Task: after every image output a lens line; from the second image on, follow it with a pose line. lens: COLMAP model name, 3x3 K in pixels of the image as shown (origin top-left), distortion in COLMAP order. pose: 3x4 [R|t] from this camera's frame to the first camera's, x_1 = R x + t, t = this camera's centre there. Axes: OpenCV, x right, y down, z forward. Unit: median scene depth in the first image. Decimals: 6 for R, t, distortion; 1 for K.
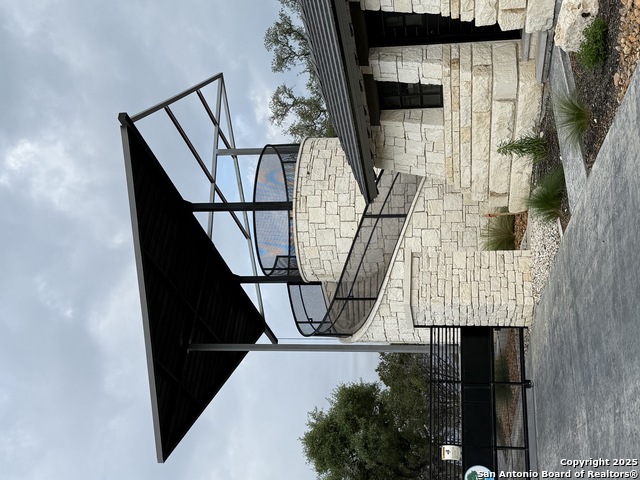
lens RADIAL K [[818.6, 0, 322.0], [0, 818.6, 238.6], [0, 0, 1]] dist [0.006657, 0.000000]
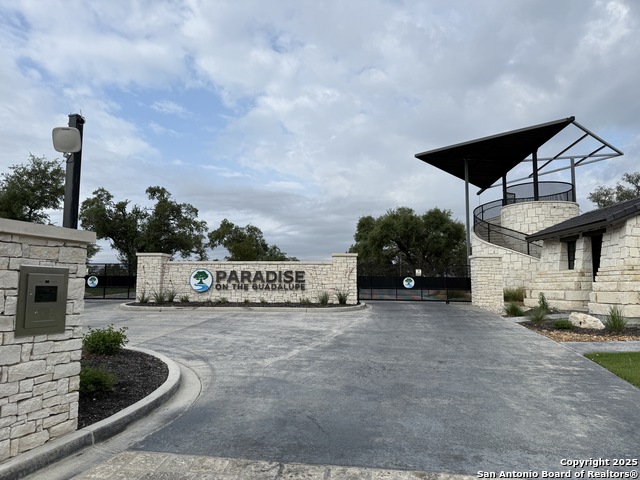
lens RADIAL K [[446.0, 0, 321.0], [0, 446.0, 240.0], [0, 0, 1]] dist [-0.005861, -0.000808]
pose [[0.068720, 0.996547, 0.046597, -0.027643], [-0.862918, 0.035936, 0.504065, -0.137370], [0.500650, -0.074849, 0.862408, -0.281787]]
